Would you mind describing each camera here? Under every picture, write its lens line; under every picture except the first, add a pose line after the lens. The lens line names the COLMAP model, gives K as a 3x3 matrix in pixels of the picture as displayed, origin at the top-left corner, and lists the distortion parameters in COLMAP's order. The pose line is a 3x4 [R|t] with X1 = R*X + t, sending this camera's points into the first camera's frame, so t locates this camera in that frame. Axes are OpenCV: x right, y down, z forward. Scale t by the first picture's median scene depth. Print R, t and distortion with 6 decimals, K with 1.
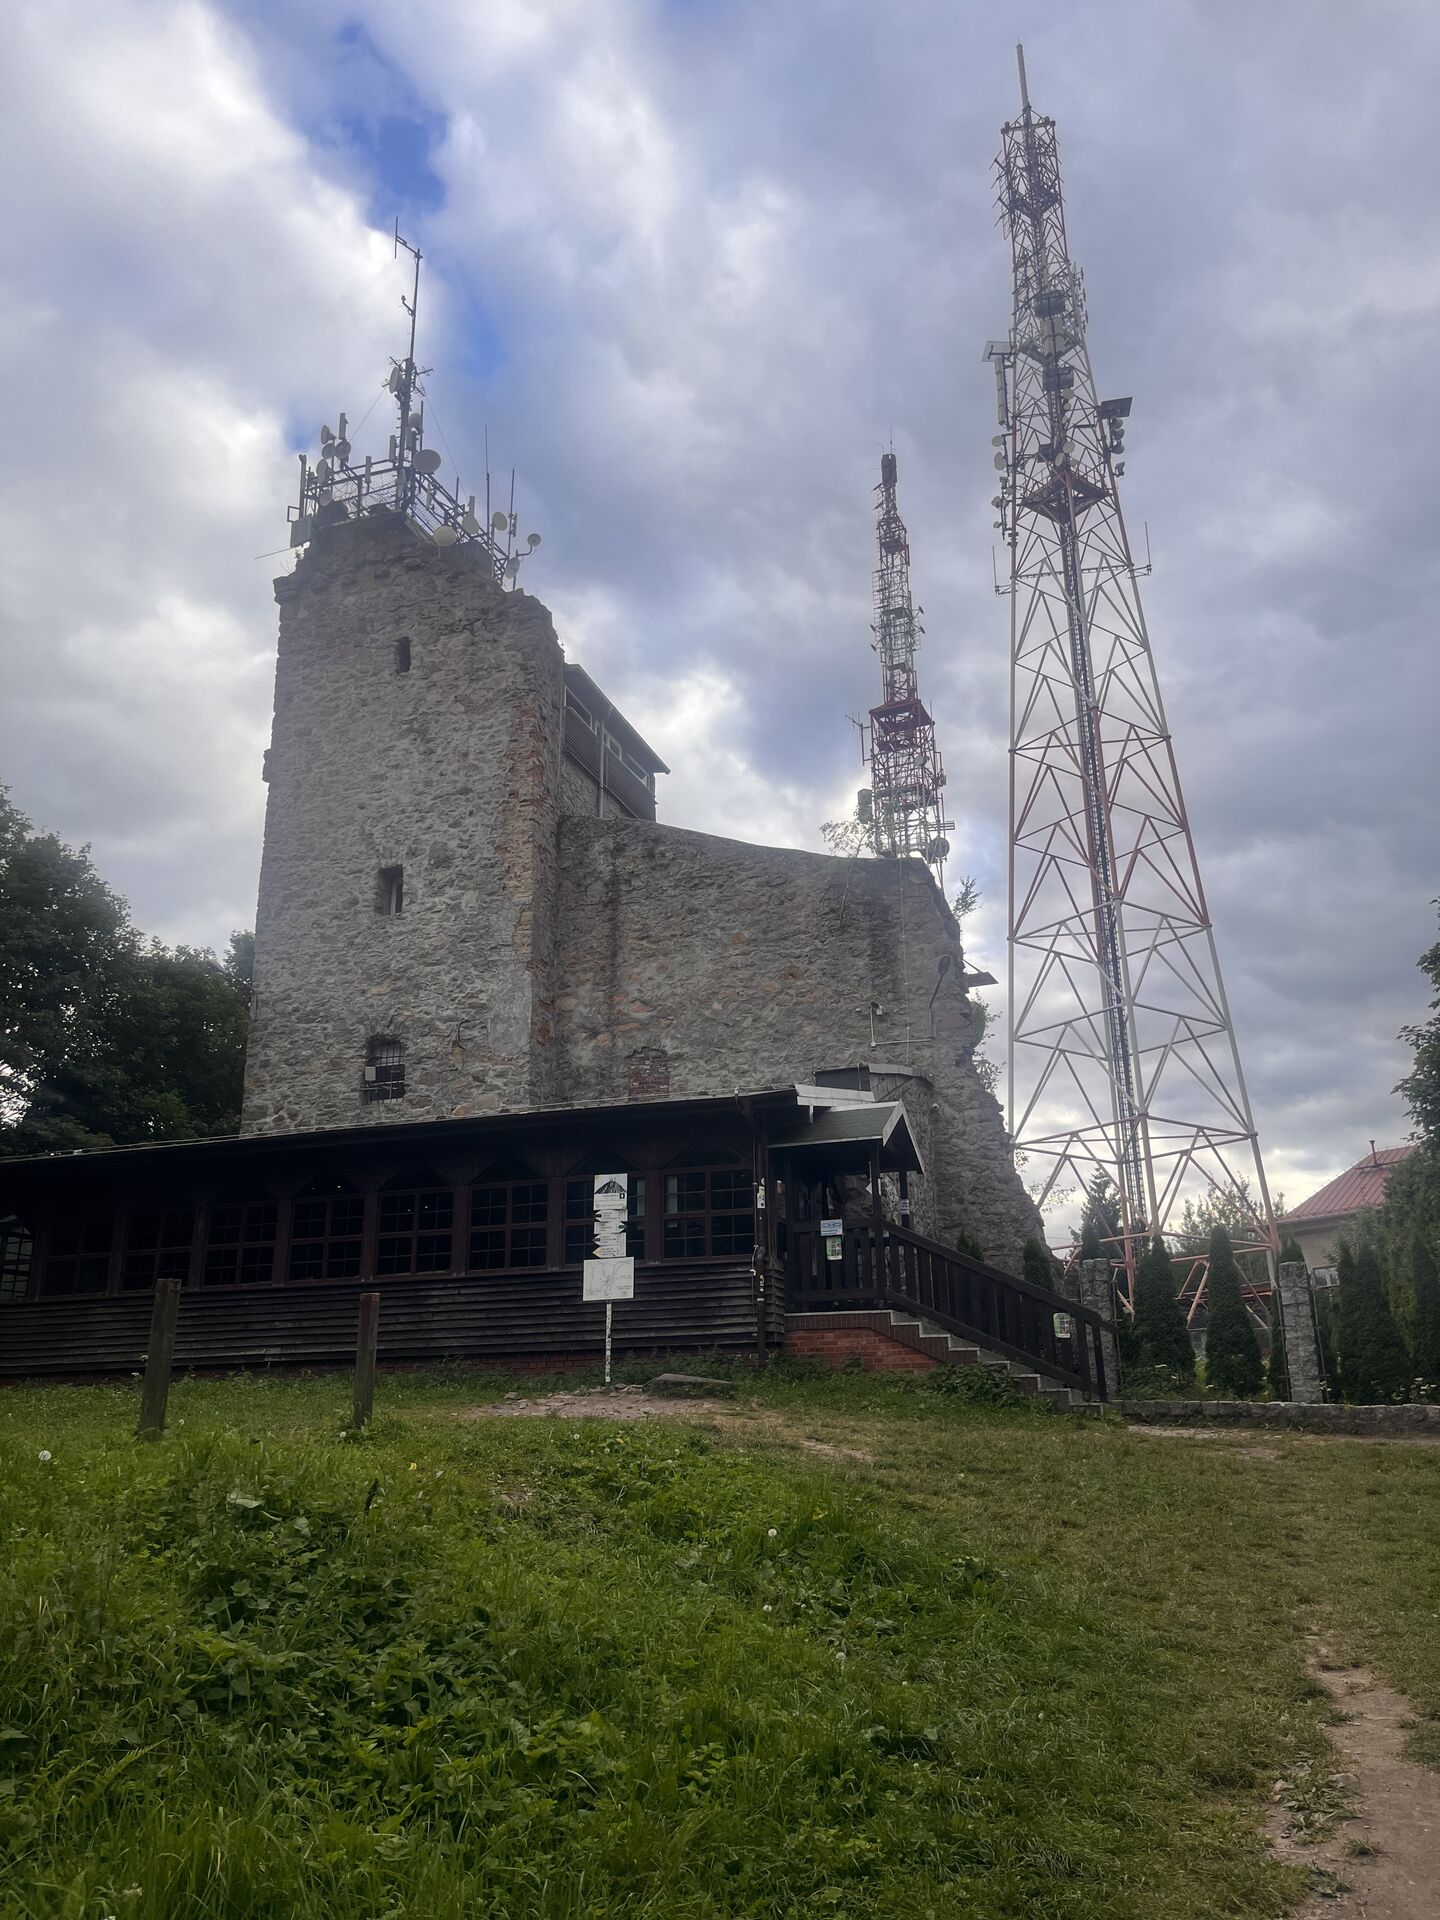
lens RADIAL K [[1457.7, 0, 720.0], [0, 1457.7, 960.0], [0, 0, 1]] dist [0.041881, -0.073784]
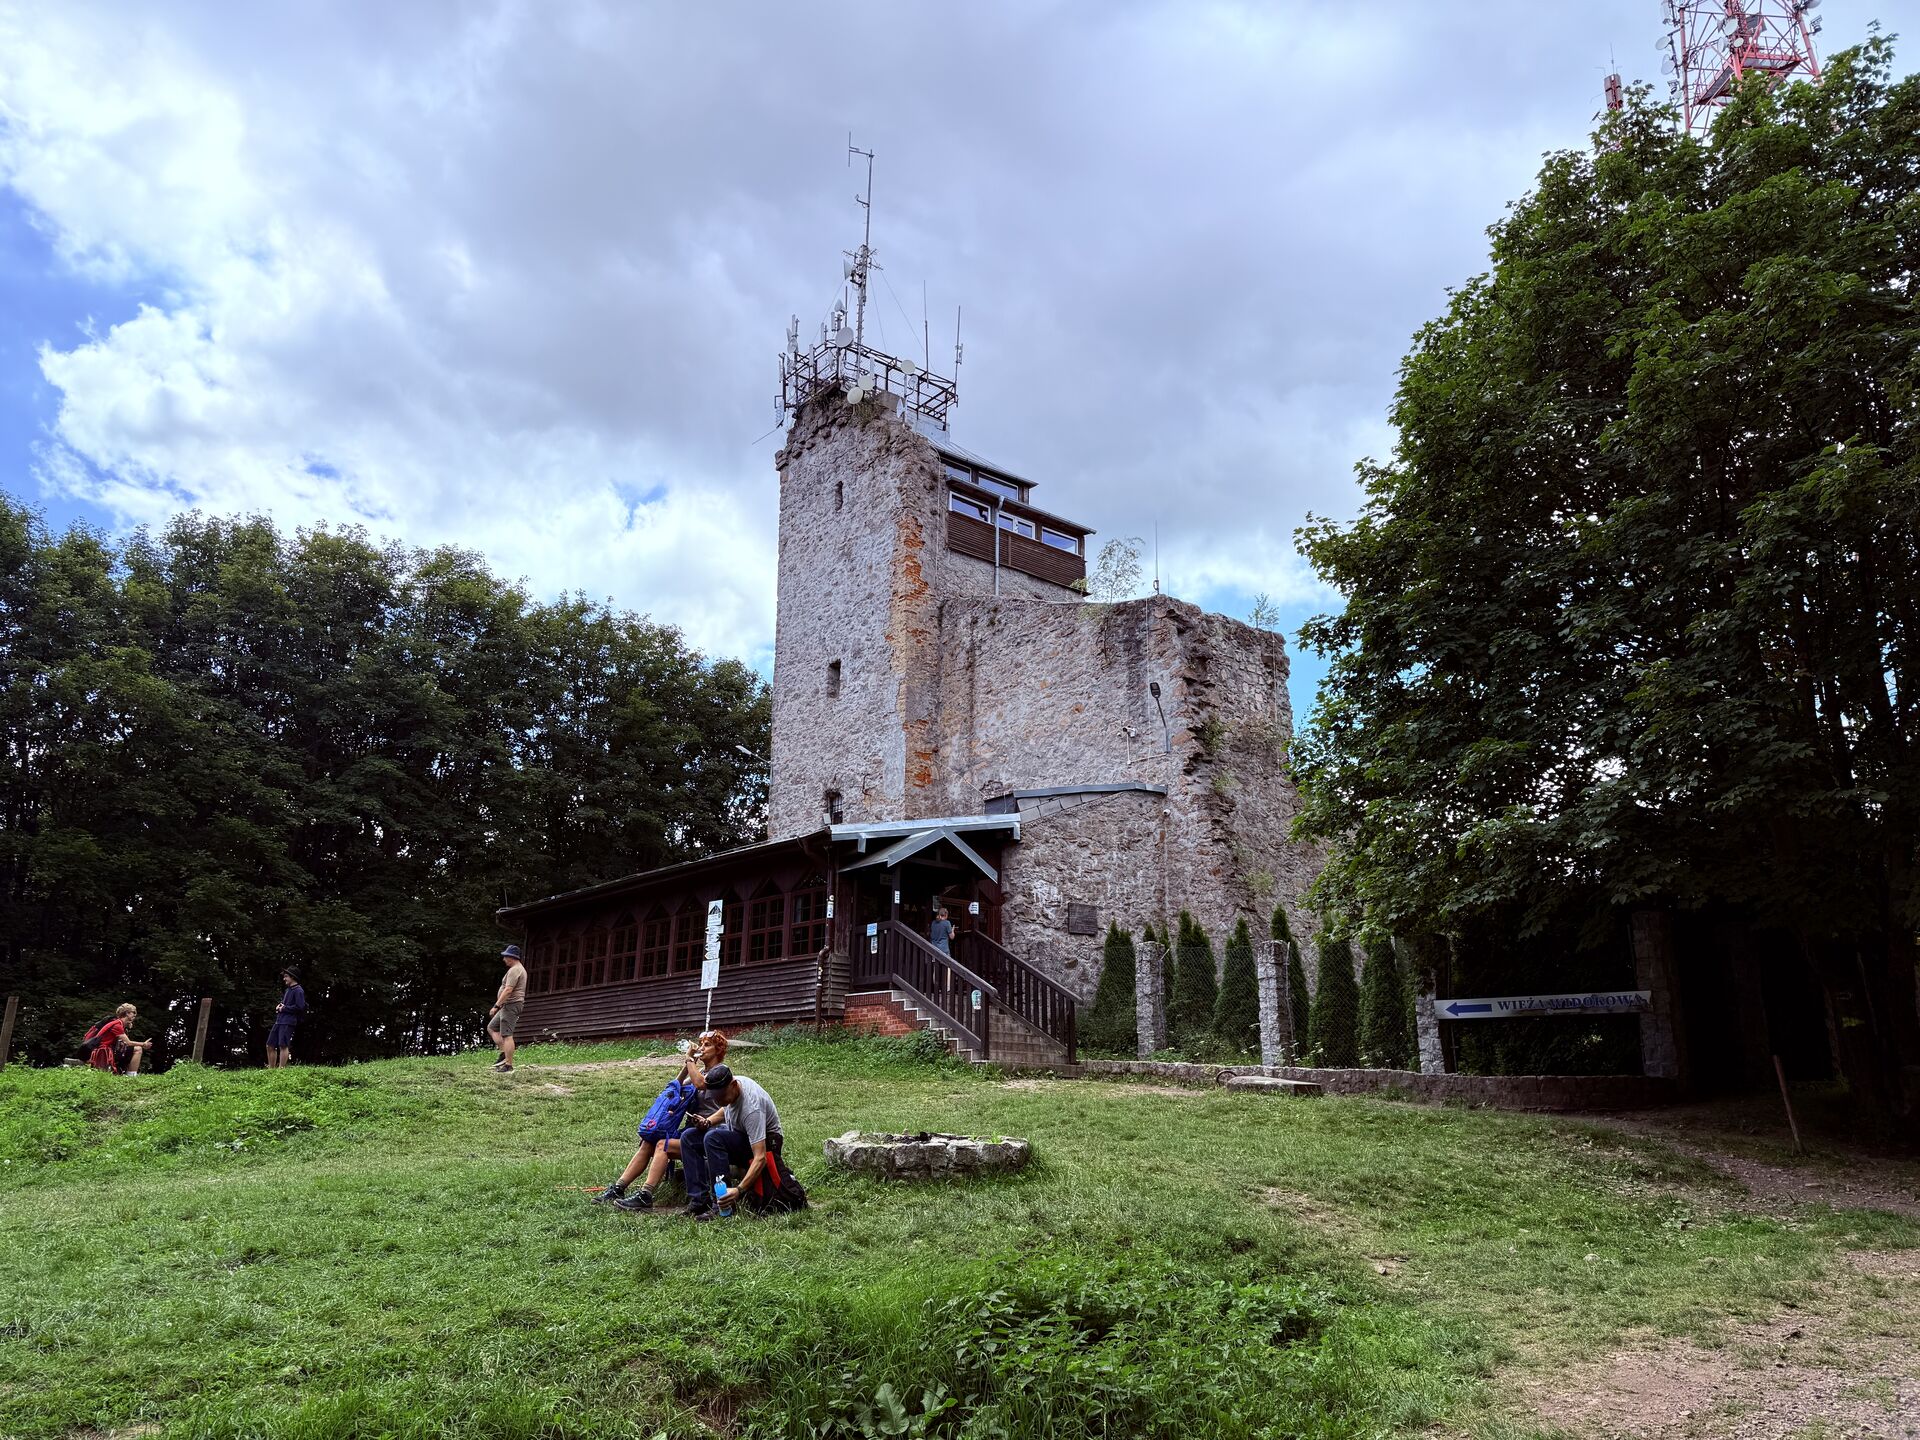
lens RADIAL K [[1358.9, 0, 960.0], [0, 1358.9, 720.0], [0, 0, 1]] dist [0.120400, -0.135142]
pose [[0.848273, -0.120663, -0.515629, 0.506066], [0.141323, 0.989963, 0.000832, 0.003794], [0.510353, -0.073576, 0.856812, -0.002746]]
